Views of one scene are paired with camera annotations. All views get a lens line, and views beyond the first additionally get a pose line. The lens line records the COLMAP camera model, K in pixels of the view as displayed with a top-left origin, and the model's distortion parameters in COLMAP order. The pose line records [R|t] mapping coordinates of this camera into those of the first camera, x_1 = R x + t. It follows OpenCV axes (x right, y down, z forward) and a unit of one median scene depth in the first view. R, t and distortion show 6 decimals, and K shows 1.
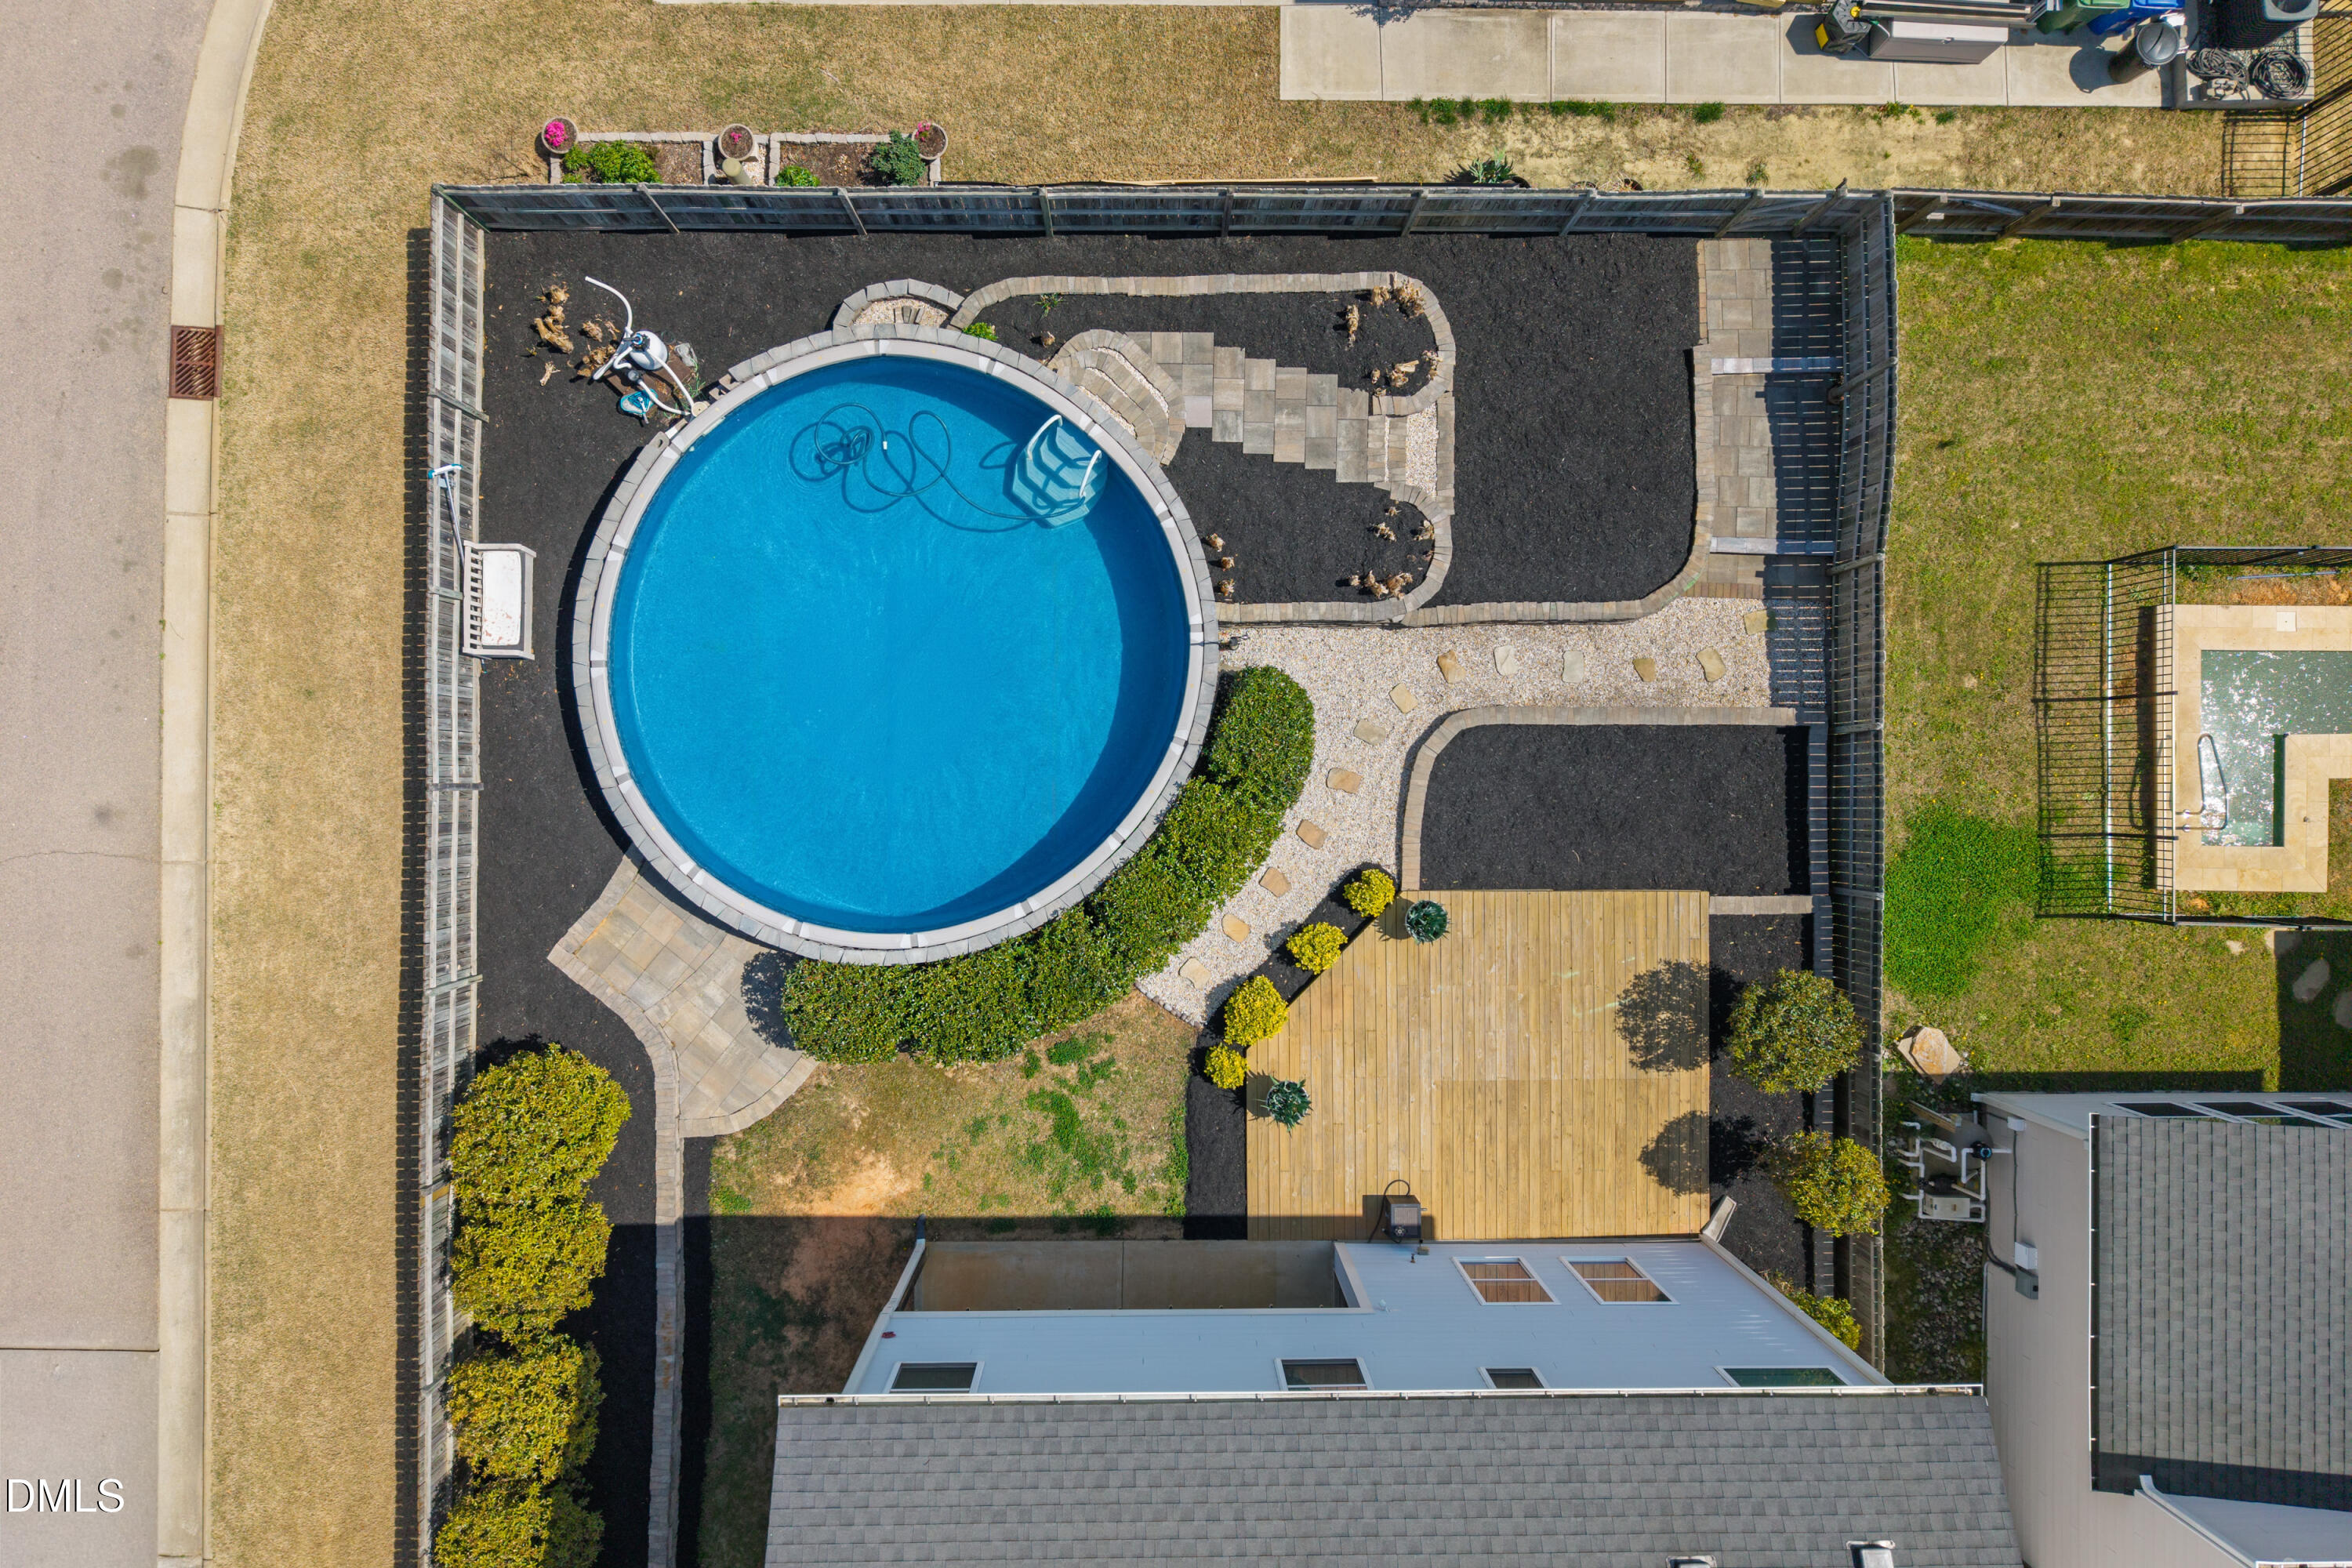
lens RADIAL K [[1578.1, 0, 1162.6], [0, 1578.1, 773.8], [0, 0, 1]] dist [0.015101, -0.009801]
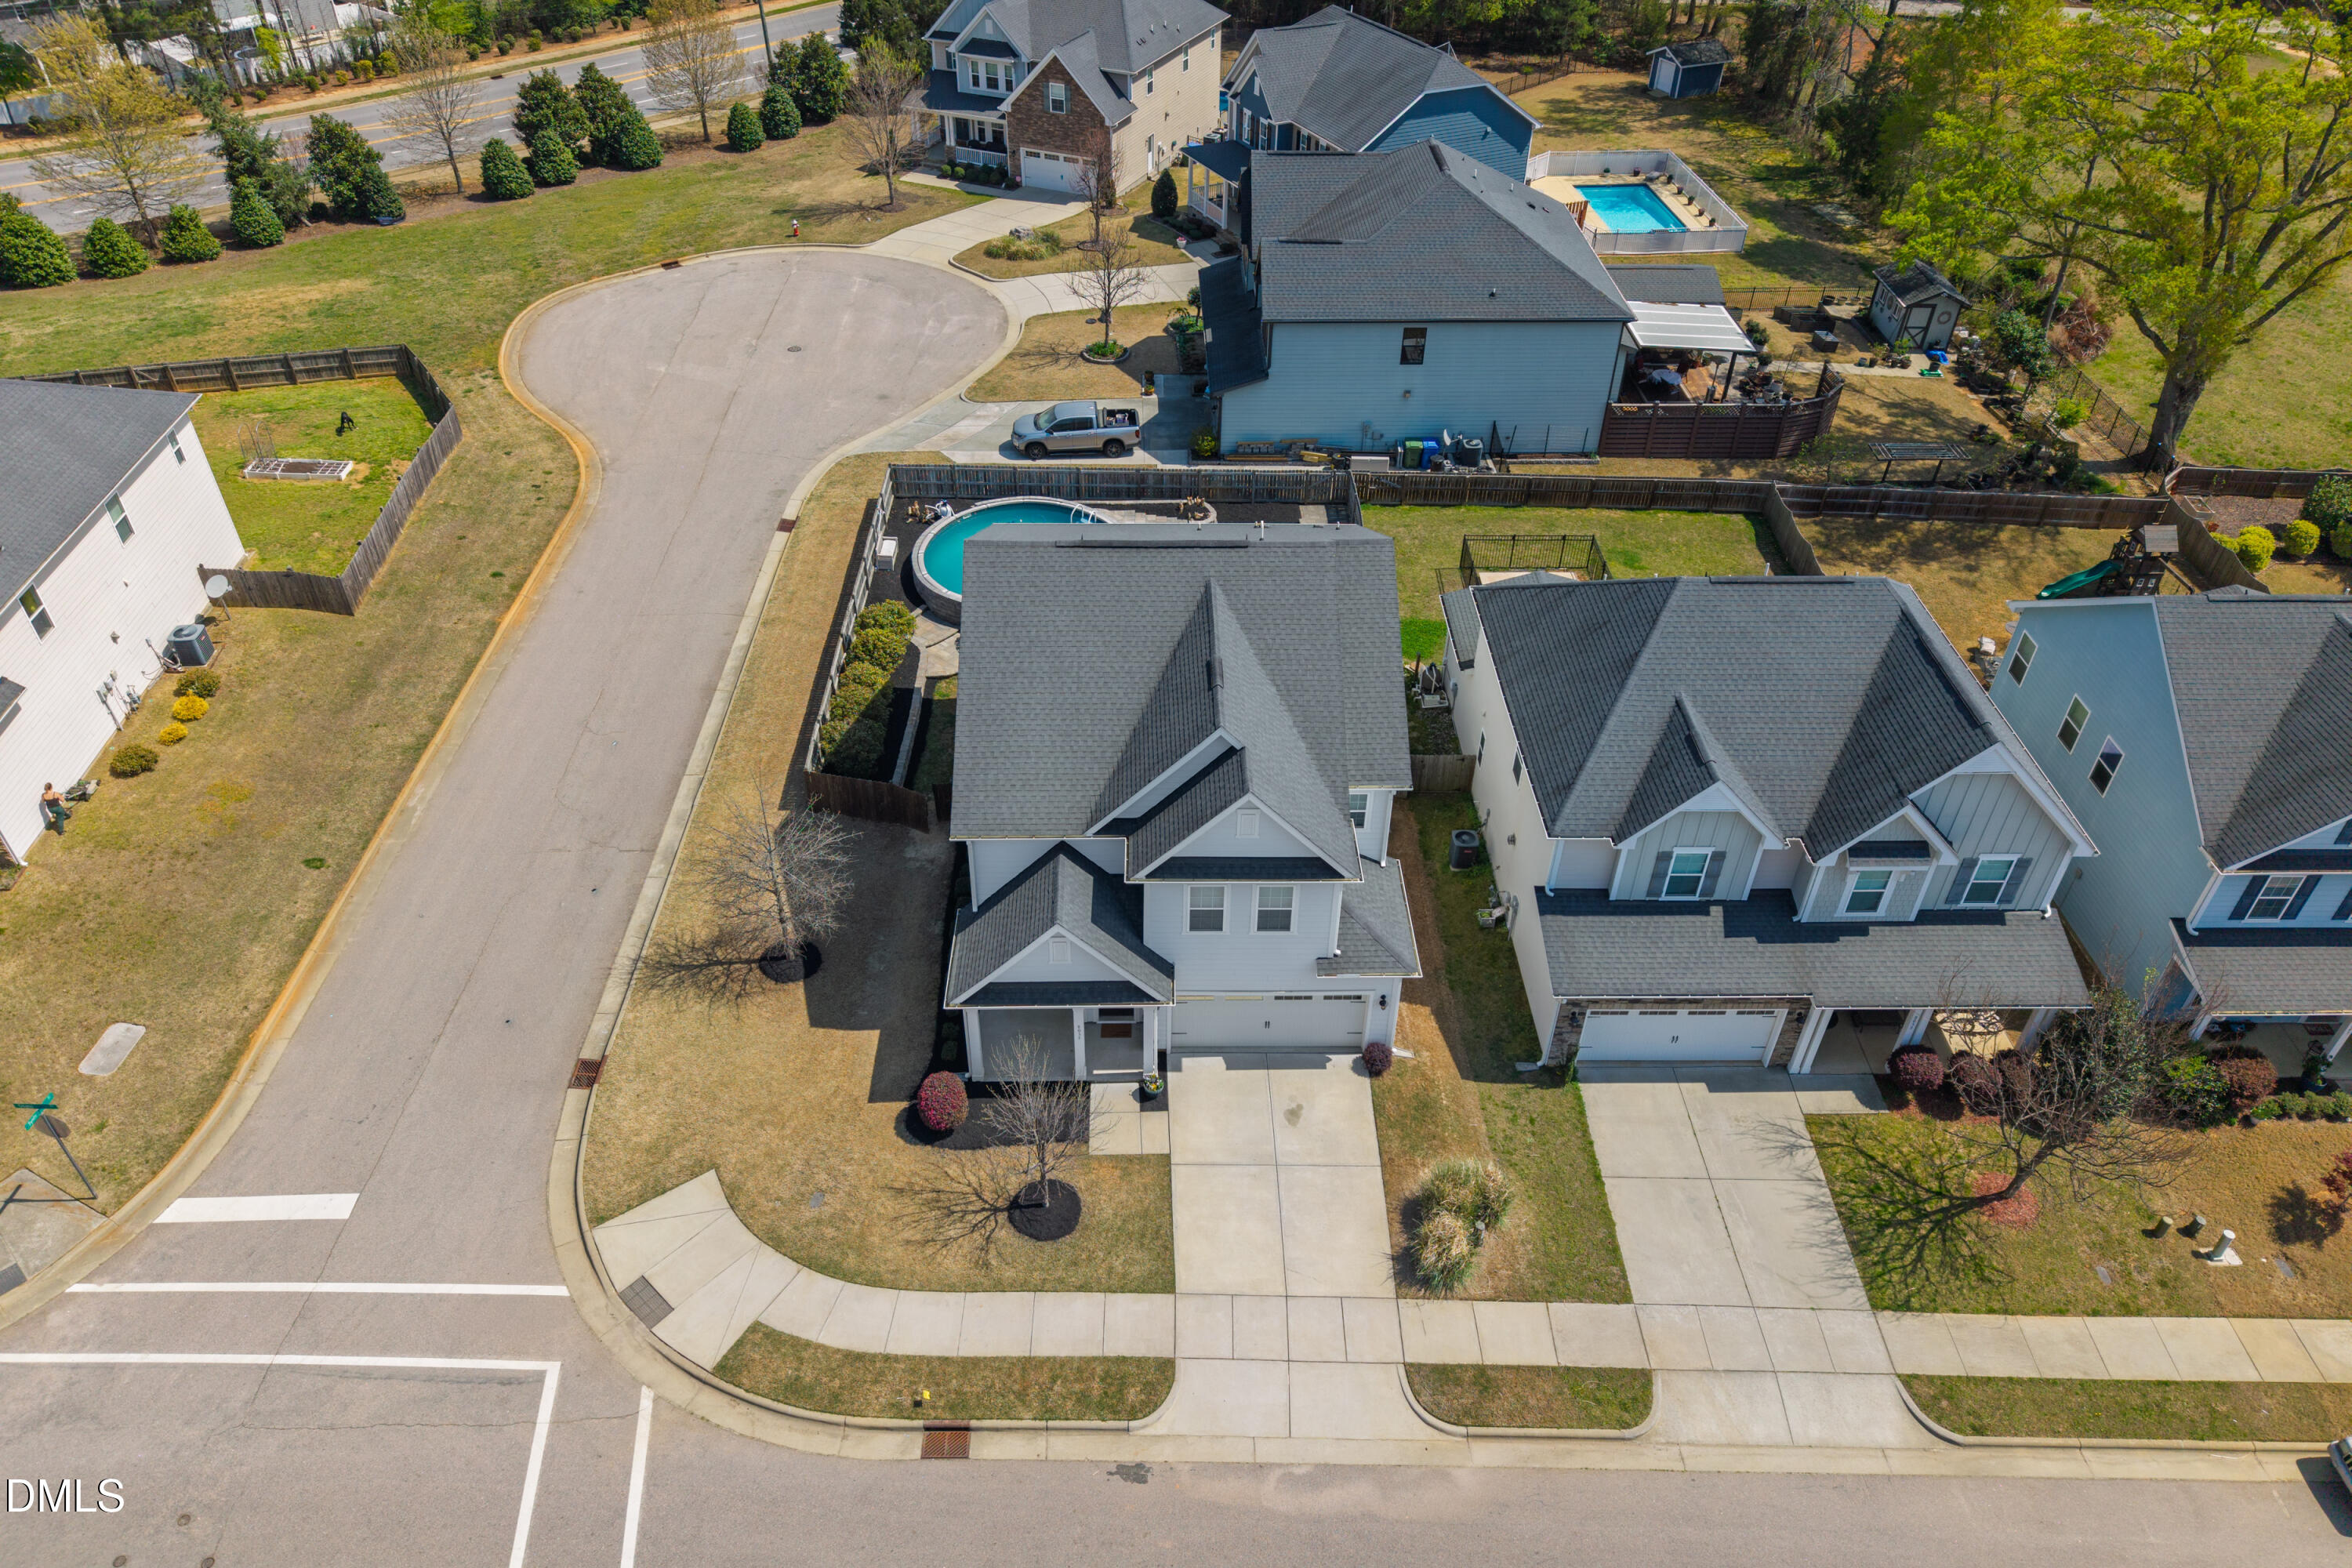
lens RADIAL K [[1578.1, 0, 1168.9], [0, 1578.1, 781.2], [0, 0, 1]] dist [0.015101, -0.009801]
pose [[0.999959, -0.003896, 0.008195, 0.065564], [0.008803, 0.635682, -0.771901, 2.297490], [-0.002202, 0.771941, 0.635690, -0.483532]]
